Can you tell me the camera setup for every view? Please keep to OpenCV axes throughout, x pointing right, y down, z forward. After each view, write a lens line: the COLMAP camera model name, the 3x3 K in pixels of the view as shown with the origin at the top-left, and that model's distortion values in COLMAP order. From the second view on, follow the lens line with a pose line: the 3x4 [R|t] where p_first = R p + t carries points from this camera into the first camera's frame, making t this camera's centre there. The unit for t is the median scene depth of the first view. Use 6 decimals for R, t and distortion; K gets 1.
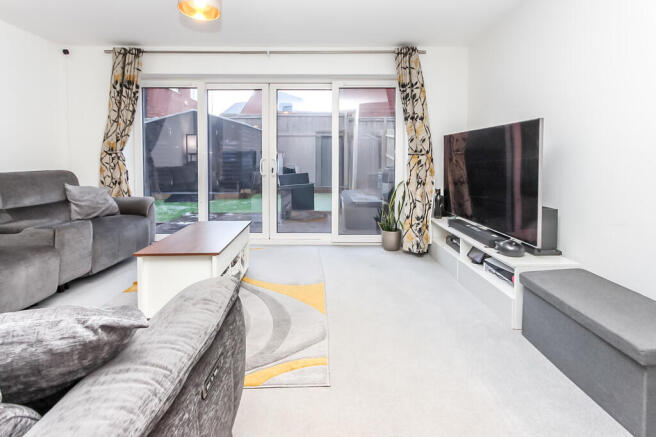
lens RADIAL K [[310.1, 0, 328.0], [0, 310.1, 216.7], [0, 0, 1]] dist [0.002174, 0.000270]
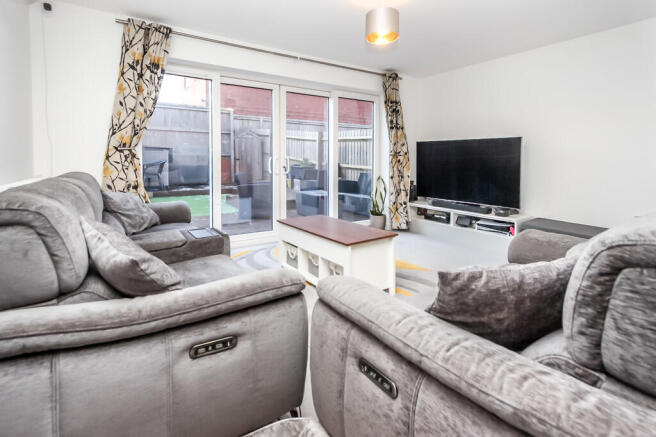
lens RADIAL K [[310.1, 0, 327.9], [0, 310.1, 219.7], [0, 0, 1]] dist [0.002174, 0.000270]
pose [[0.836609, -0.101938, 0.538233, -0.716485], [0.094191, 0.994669, 0.041977, -0.010229], [-0.539642, 0.015578, 0.841750, 0.050485]]
